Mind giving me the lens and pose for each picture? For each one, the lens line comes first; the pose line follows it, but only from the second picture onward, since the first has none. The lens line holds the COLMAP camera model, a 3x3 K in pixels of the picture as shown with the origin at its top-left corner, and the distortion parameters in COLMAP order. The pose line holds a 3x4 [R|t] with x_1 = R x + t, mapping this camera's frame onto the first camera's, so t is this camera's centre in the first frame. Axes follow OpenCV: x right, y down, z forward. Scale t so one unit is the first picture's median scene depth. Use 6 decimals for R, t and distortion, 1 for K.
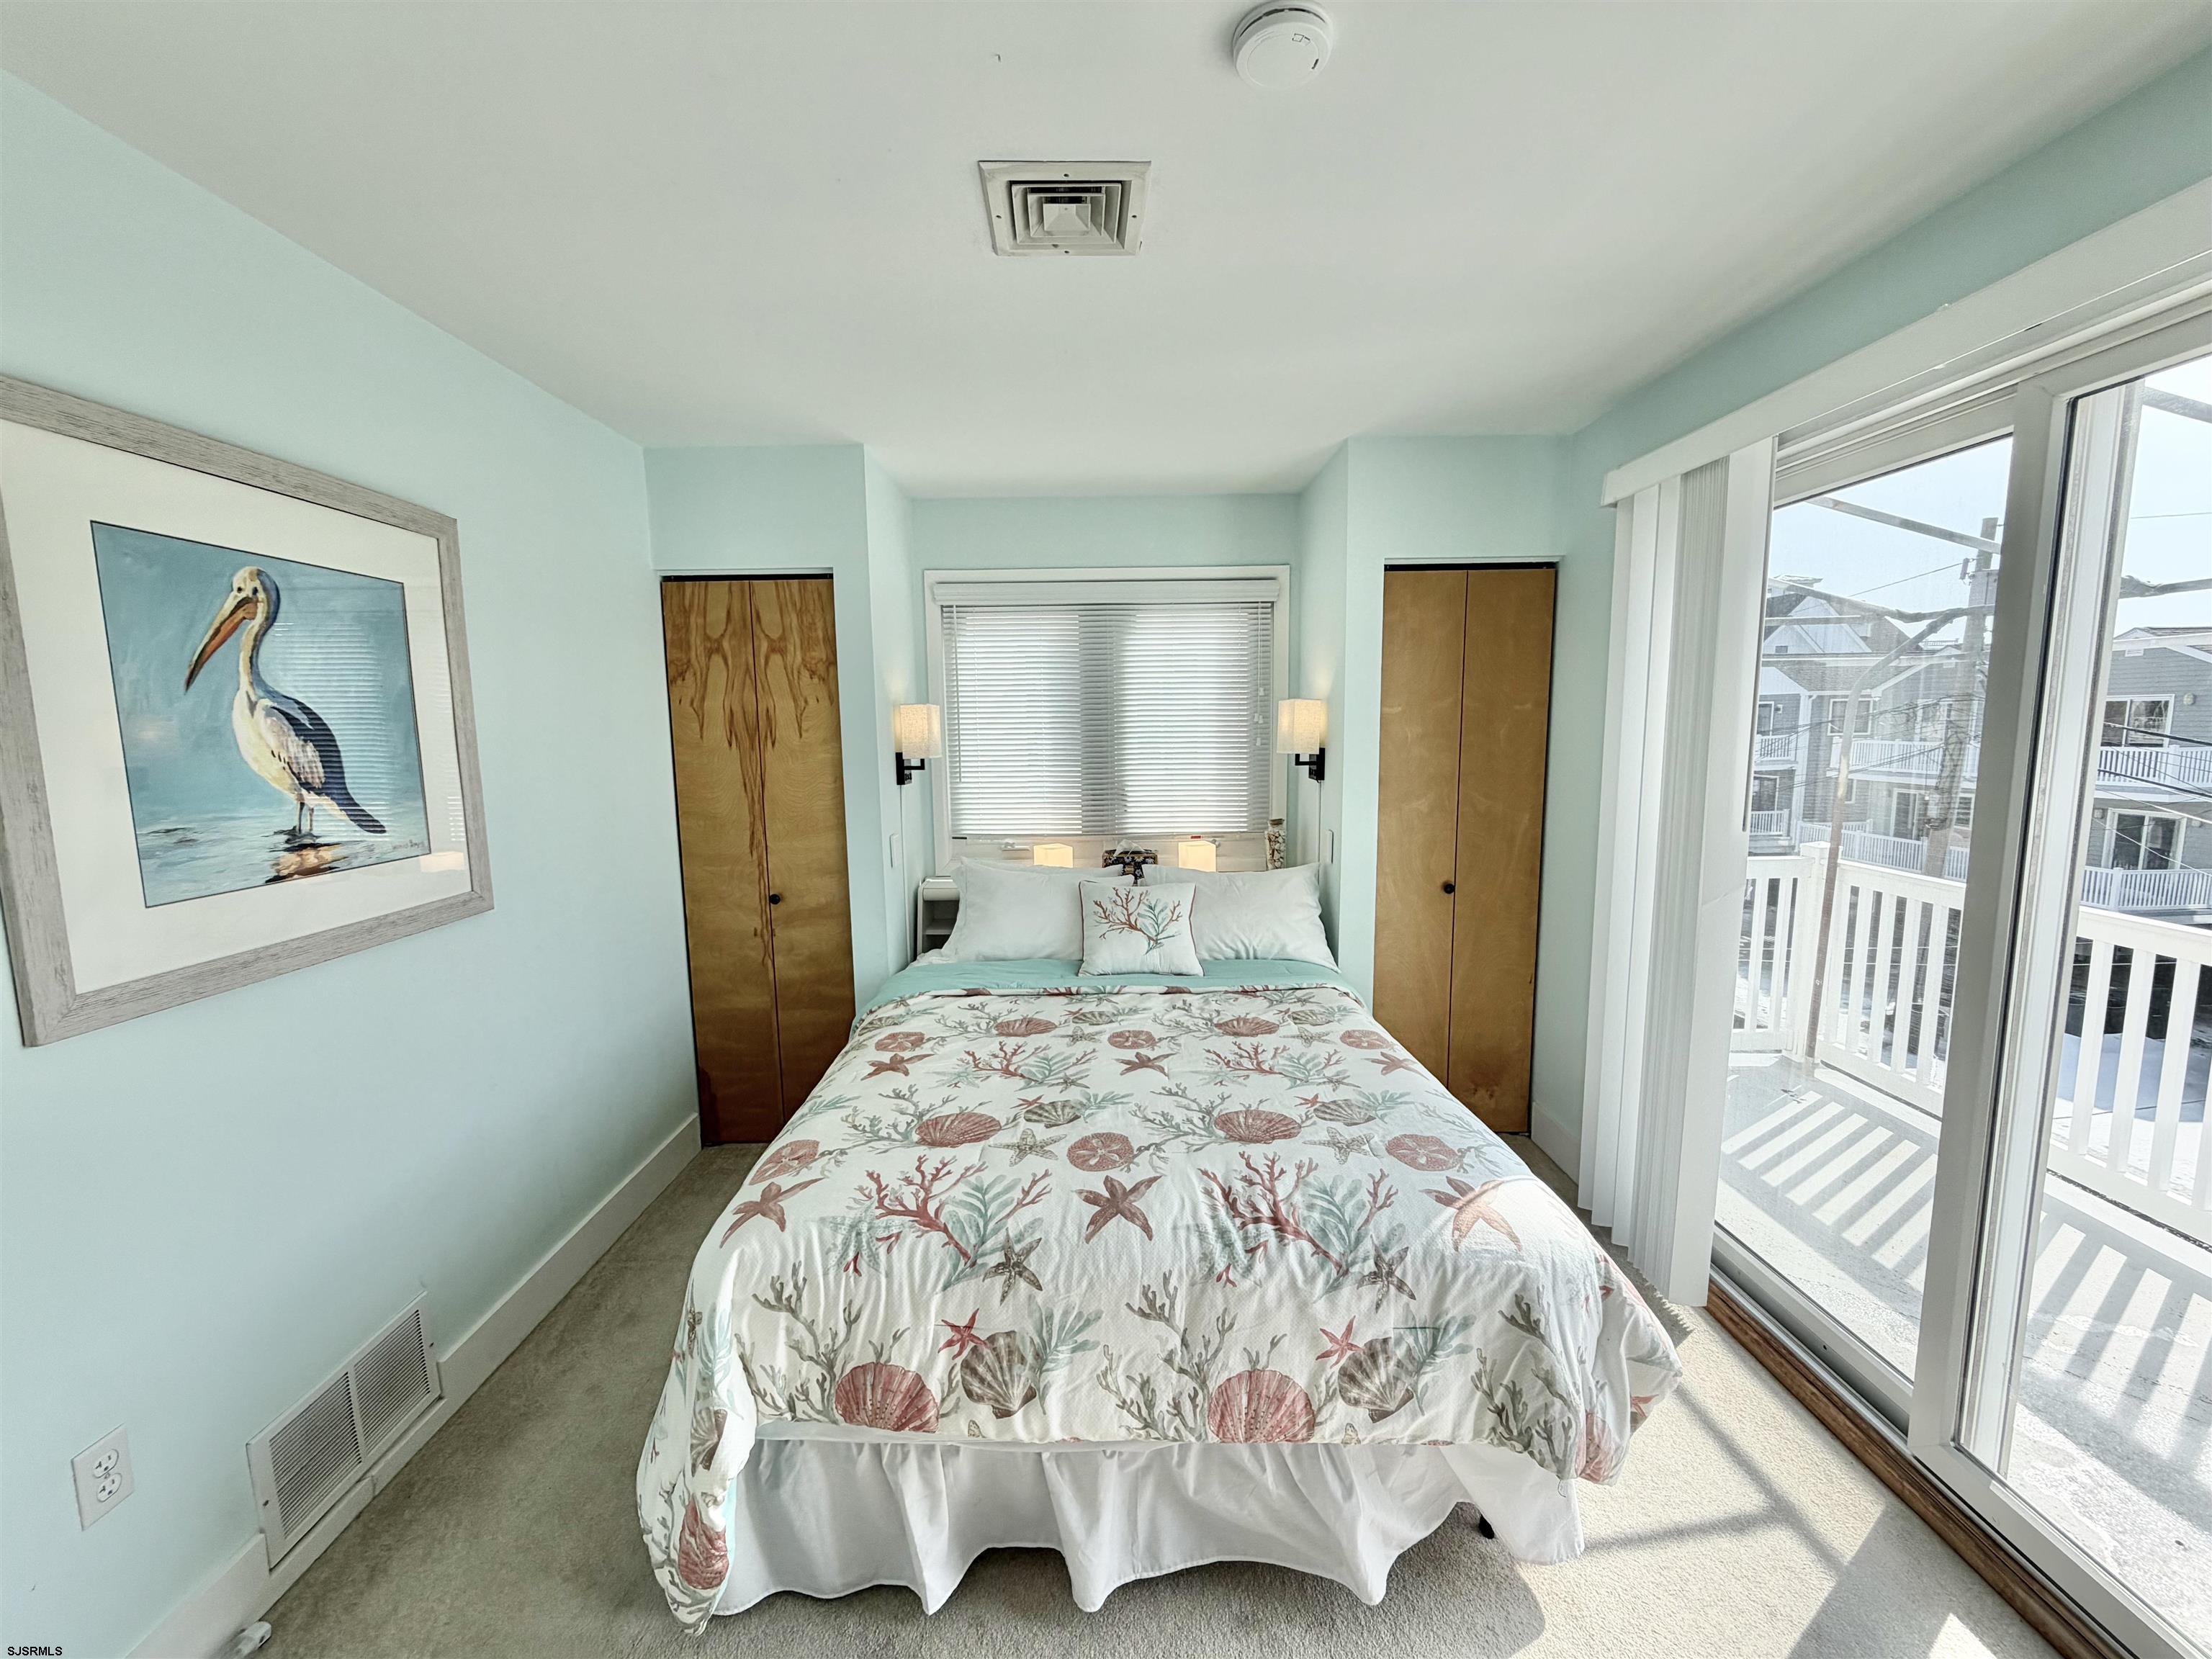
lens RADIAL K [[886.7, 0, 1106.0], [0, 886.7, 829.5], [0, 0, 1]] dist [-0.002709, -0.000526]
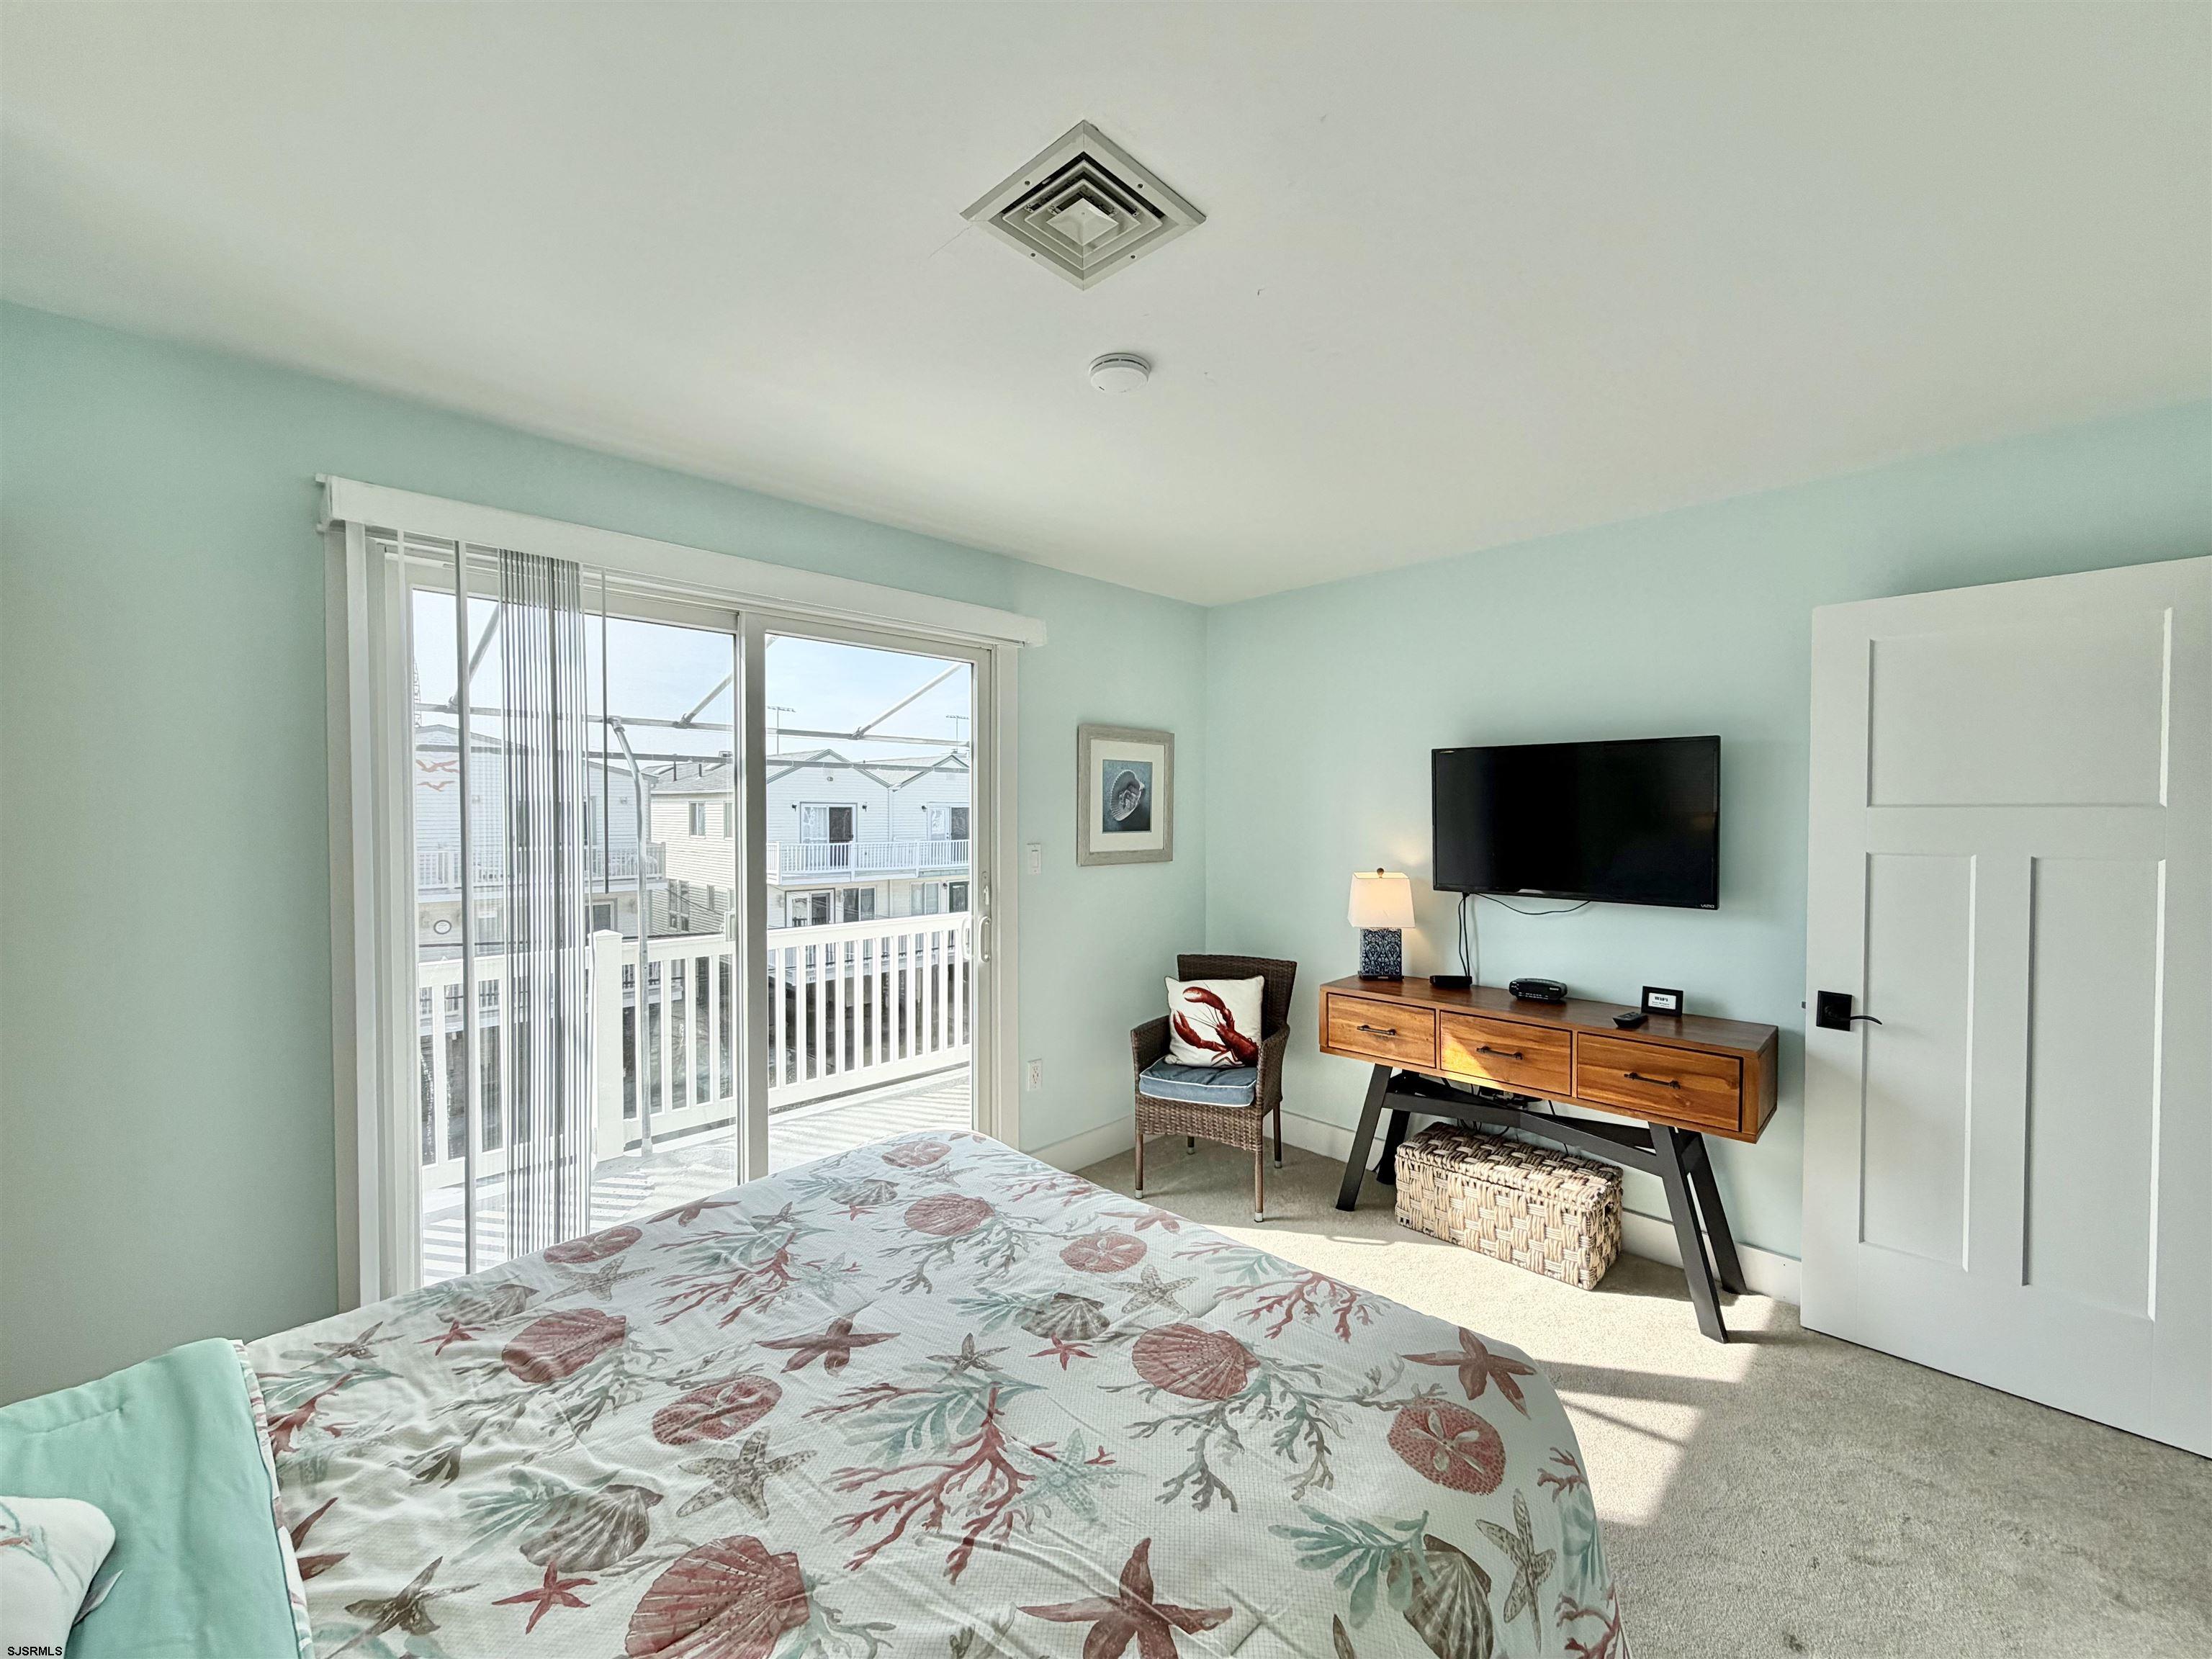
lens RADIAL K [[886.7, 0, 1106.0], [0, 886.7, 829.5], [0, 0, 1]] dist [-0.002709, -0.000526]
pose [[-0.706348, 0.000689, 0.707864, -0.582561], [0.097462, 0.990570, 0.096289, -0.134746], [-0.701123, 0.137004, -0.699755, 1.416706]]
